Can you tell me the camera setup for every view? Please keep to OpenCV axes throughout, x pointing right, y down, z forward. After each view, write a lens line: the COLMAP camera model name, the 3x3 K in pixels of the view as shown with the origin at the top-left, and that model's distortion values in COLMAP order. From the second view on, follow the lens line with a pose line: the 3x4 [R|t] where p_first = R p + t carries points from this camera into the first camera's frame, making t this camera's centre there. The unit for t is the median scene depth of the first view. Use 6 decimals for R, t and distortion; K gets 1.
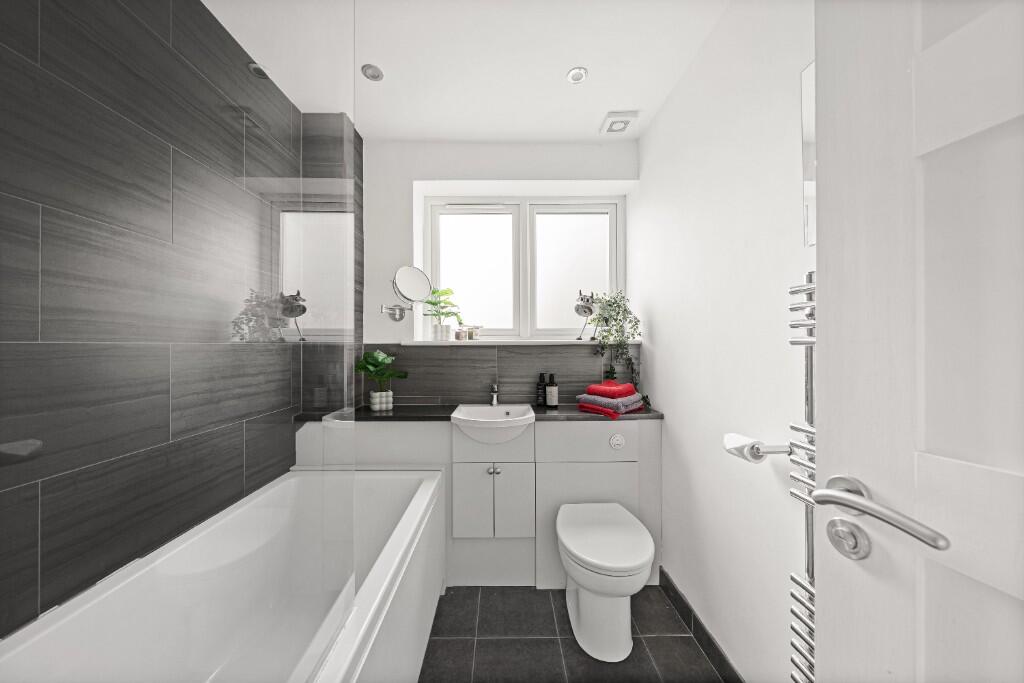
lens RADIAL K [[351.1, 0, 511.4], [0, 351.1, 341.6], [0, 0, 1]] dist [-0.003194, -0.000047]
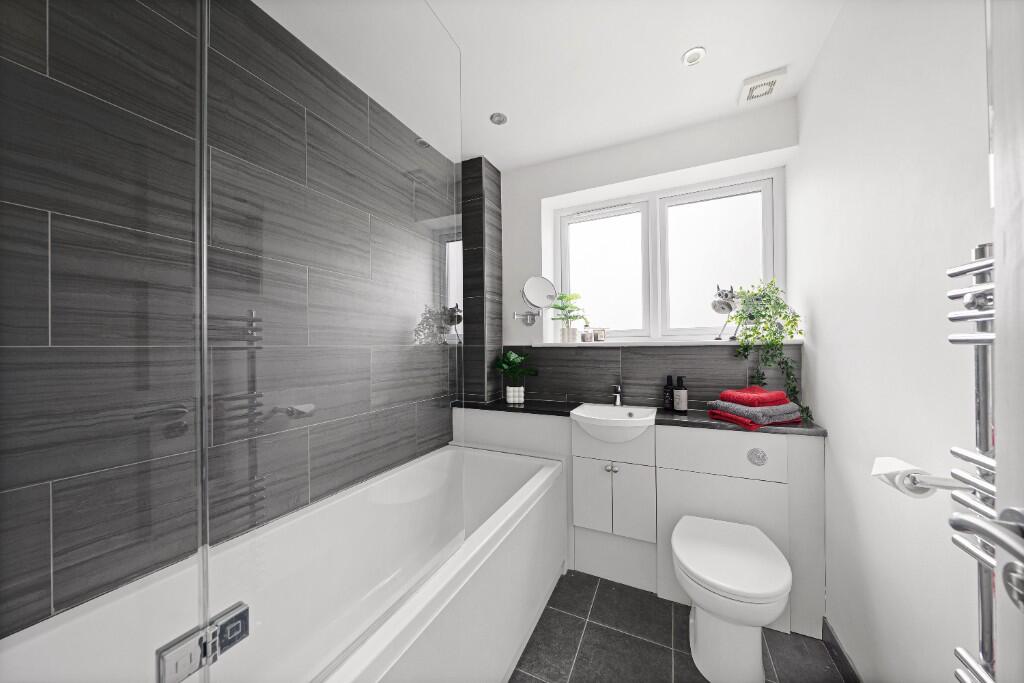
lens RADIAL K [[351.1, 0, 508.1], [0, 351.1, 344.3], [0, 0, 1]] dist [-0.003194, -0.000047]
pose [[0.893563, -0.007932, -0.448867, 0.138313], [0.009426, 0.999955, 0.001096, 0.000112], [0.448838, -0.005211, 0.893598, -0.049454]]
